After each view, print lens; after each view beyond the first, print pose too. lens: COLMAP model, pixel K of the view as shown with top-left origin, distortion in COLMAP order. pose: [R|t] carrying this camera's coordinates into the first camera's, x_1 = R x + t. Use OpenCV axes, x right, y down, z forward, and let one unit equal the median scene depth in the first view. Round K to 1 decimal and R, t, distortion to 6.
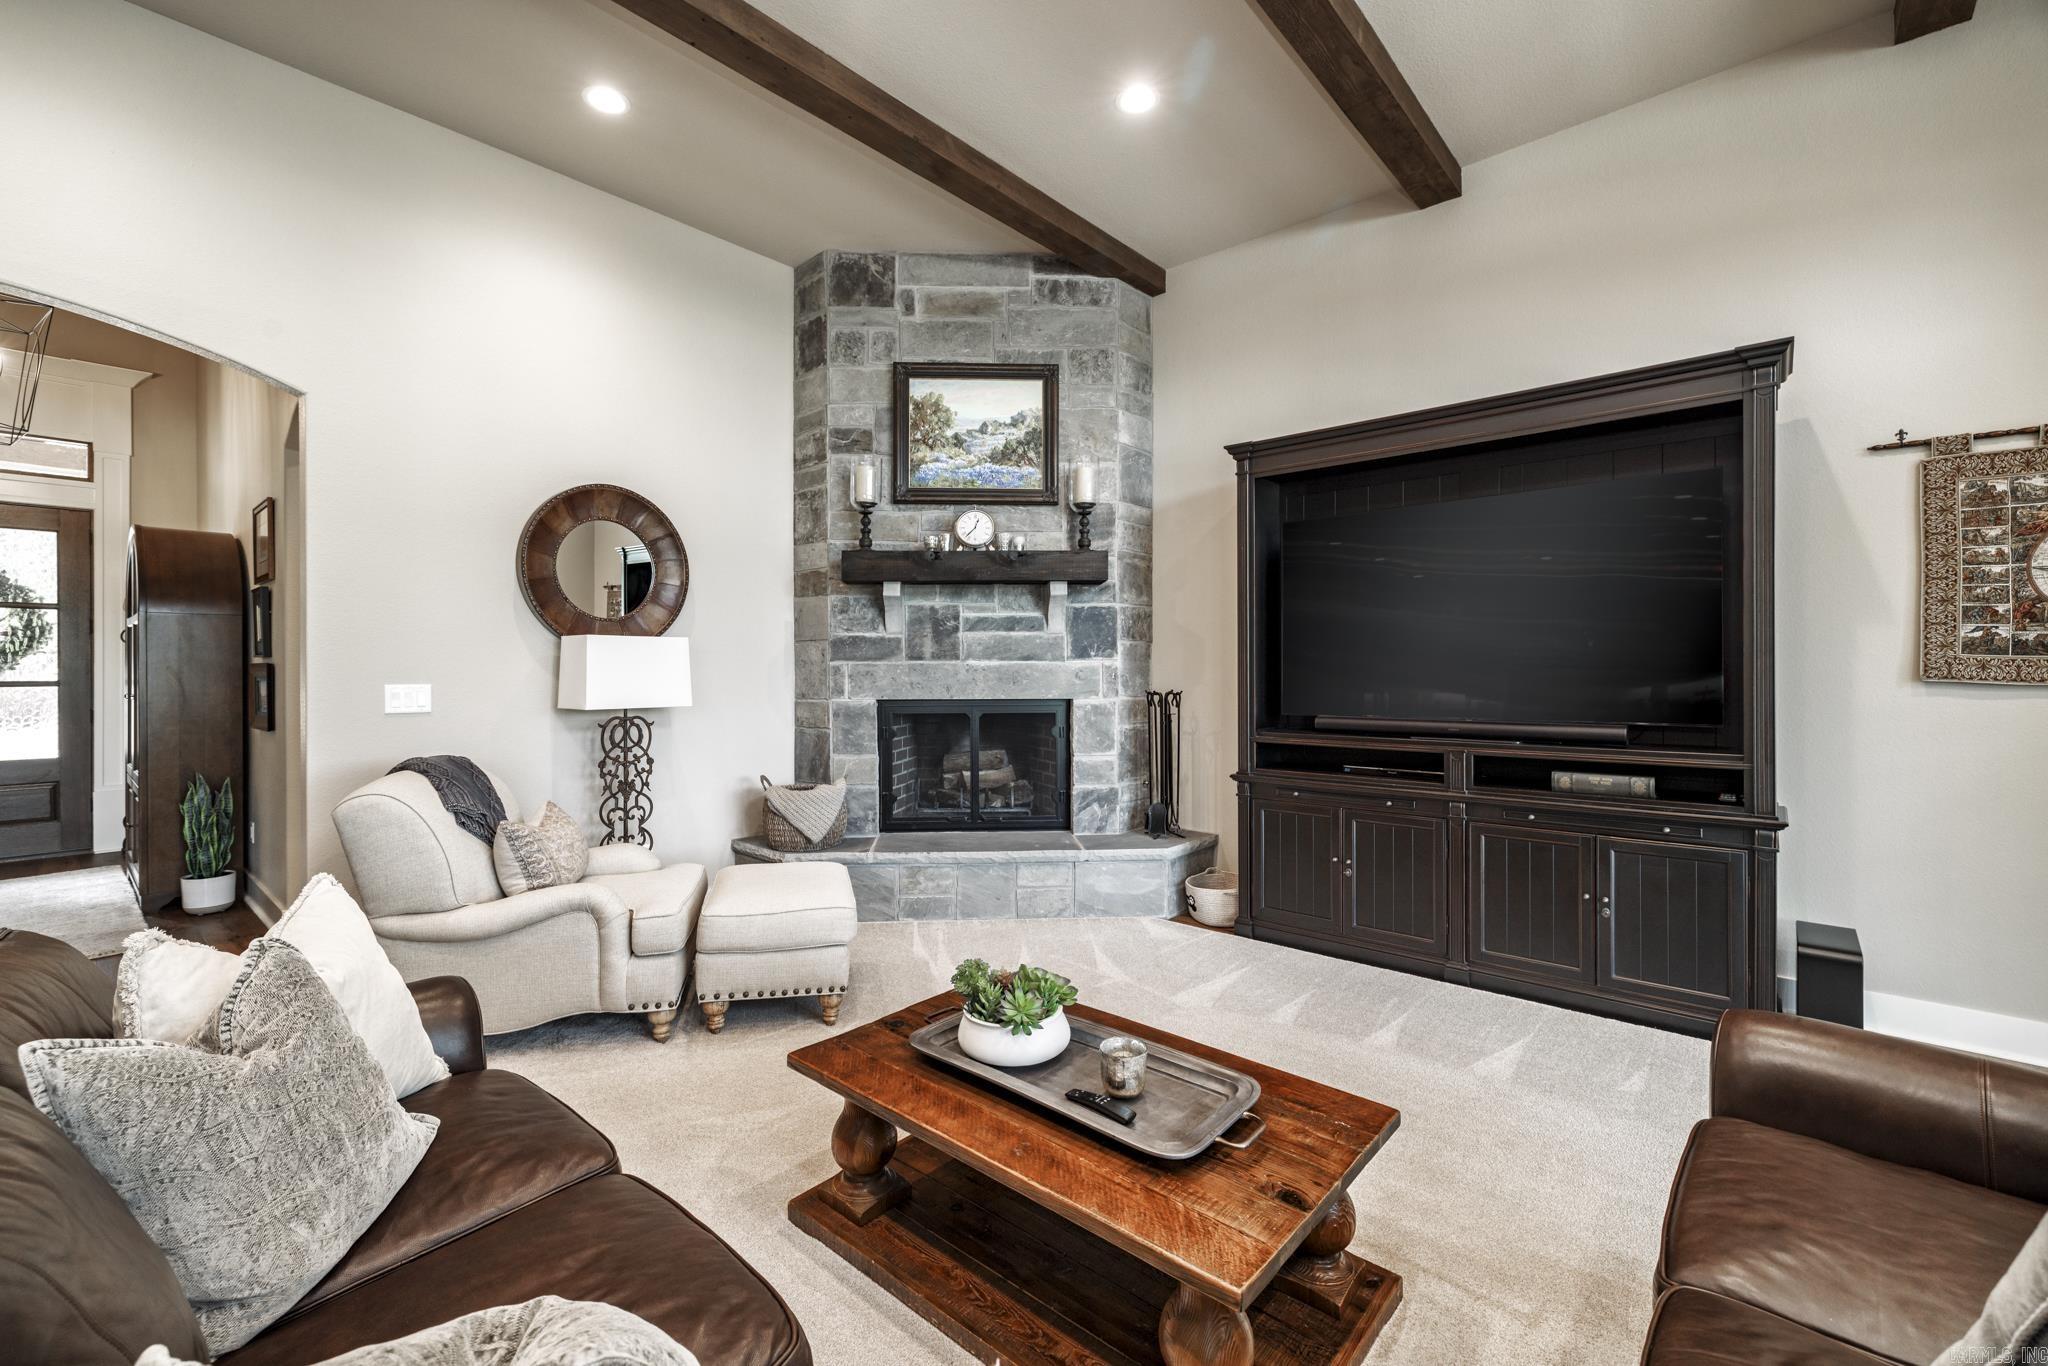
lens RADIAL K [[846.3, 0, 998.2], [0, 846.3, 675.1], [0, 0, 1]] dist [0.000189, -0.000097]
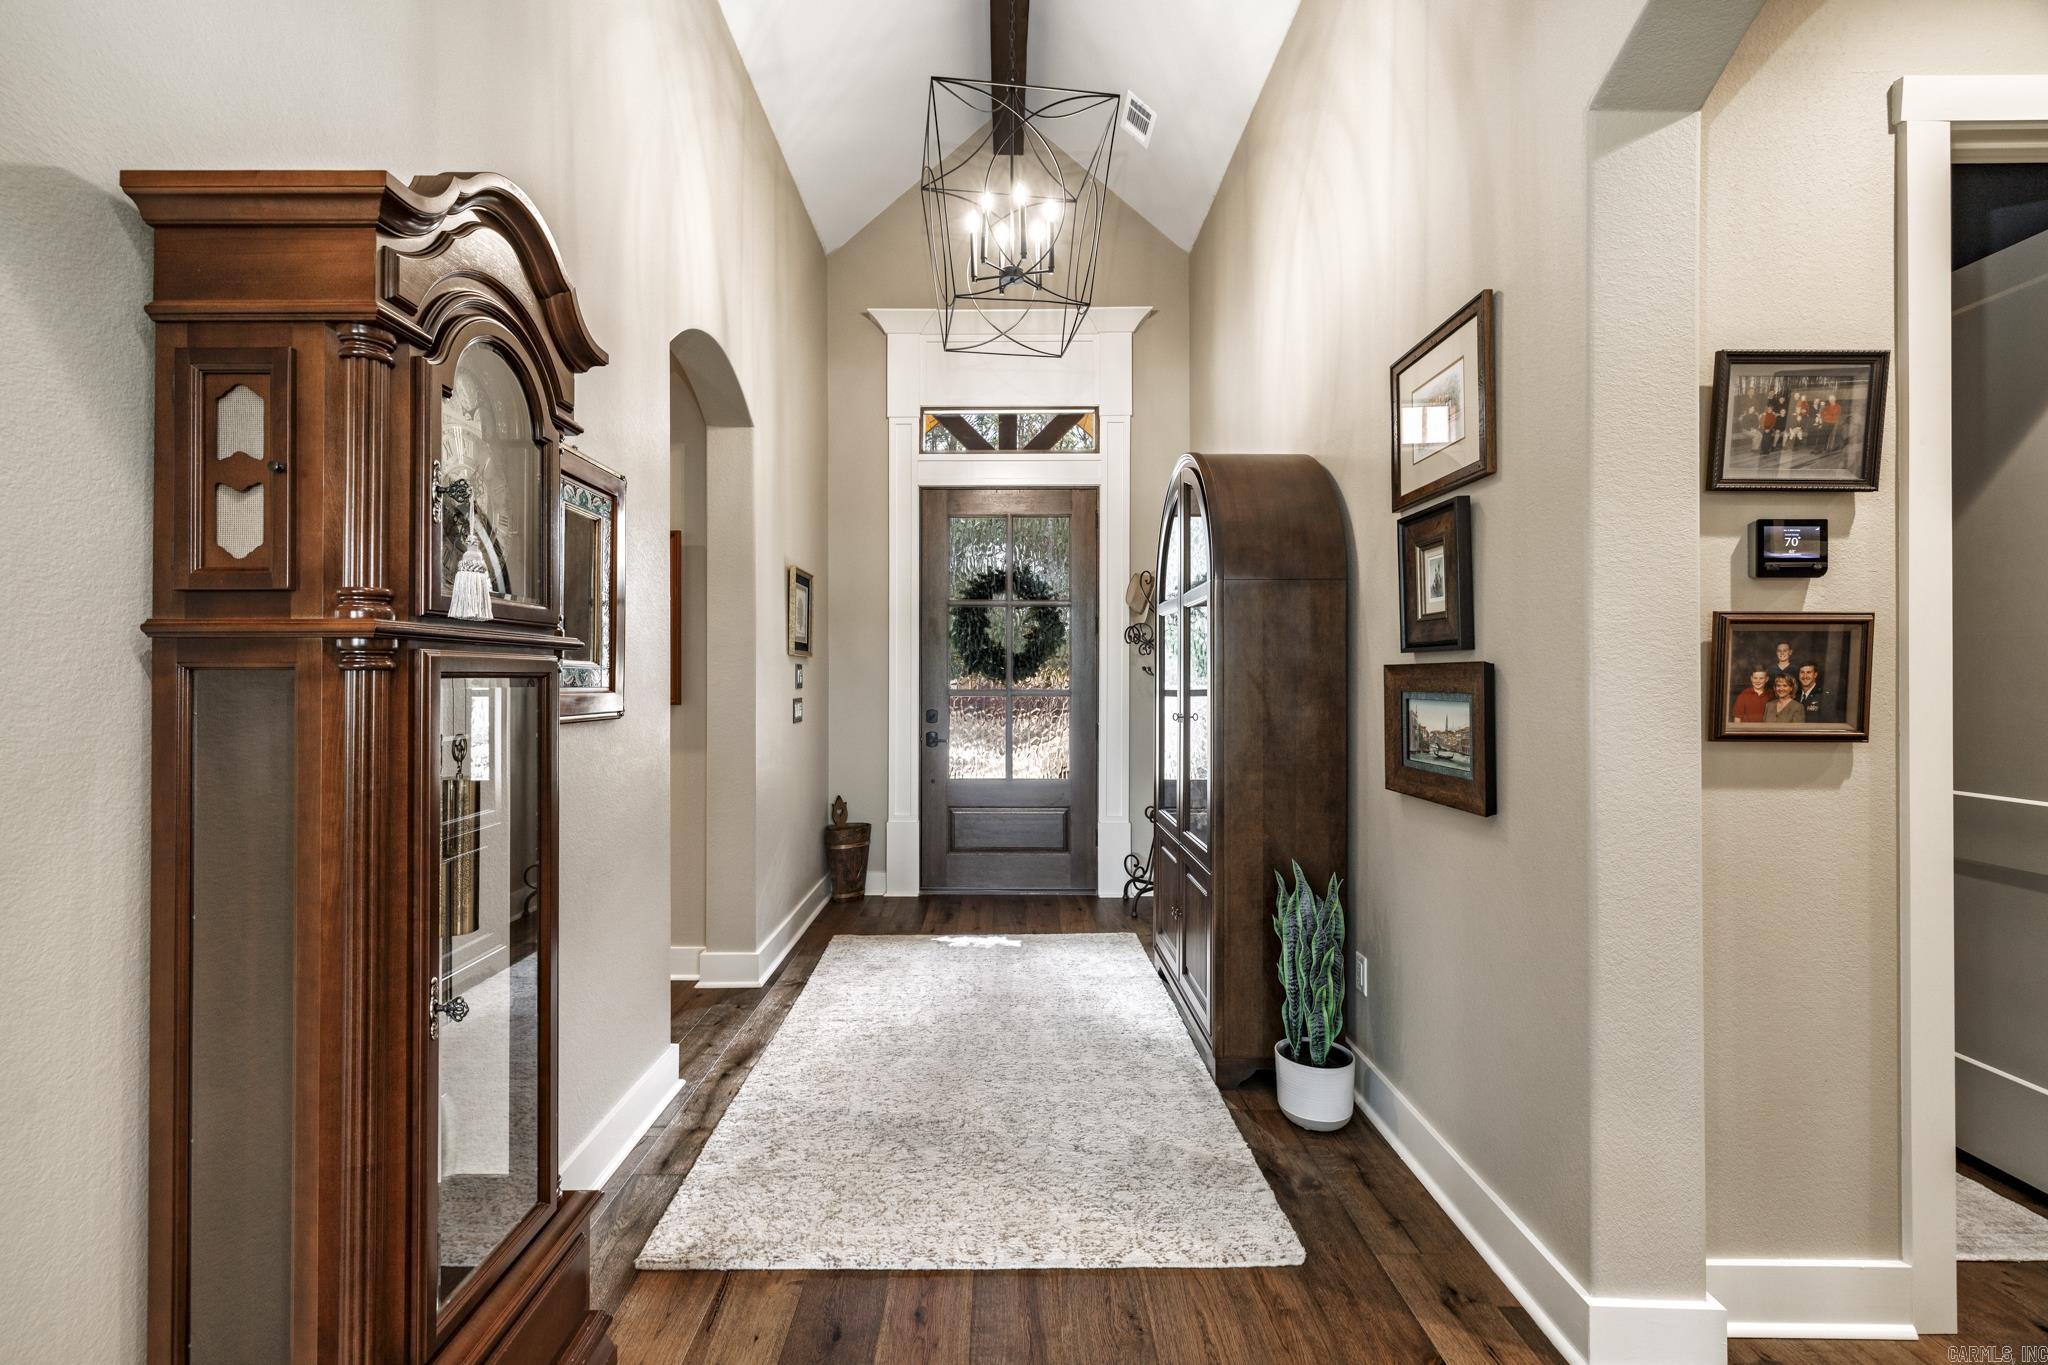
lens RADIAL K [[863.3, 0, 1017.1], [0, 863.3, 665.1], [0, 0, 1]] dist [-0.001378, -0.000245]
pose [[0.681044, -0.005062, -0.732225, -0.642800], [-0.008736, 0.999849, -0.015037, -0.004264], [0.732190, 0.016637, 0.680897, 0.464791]]
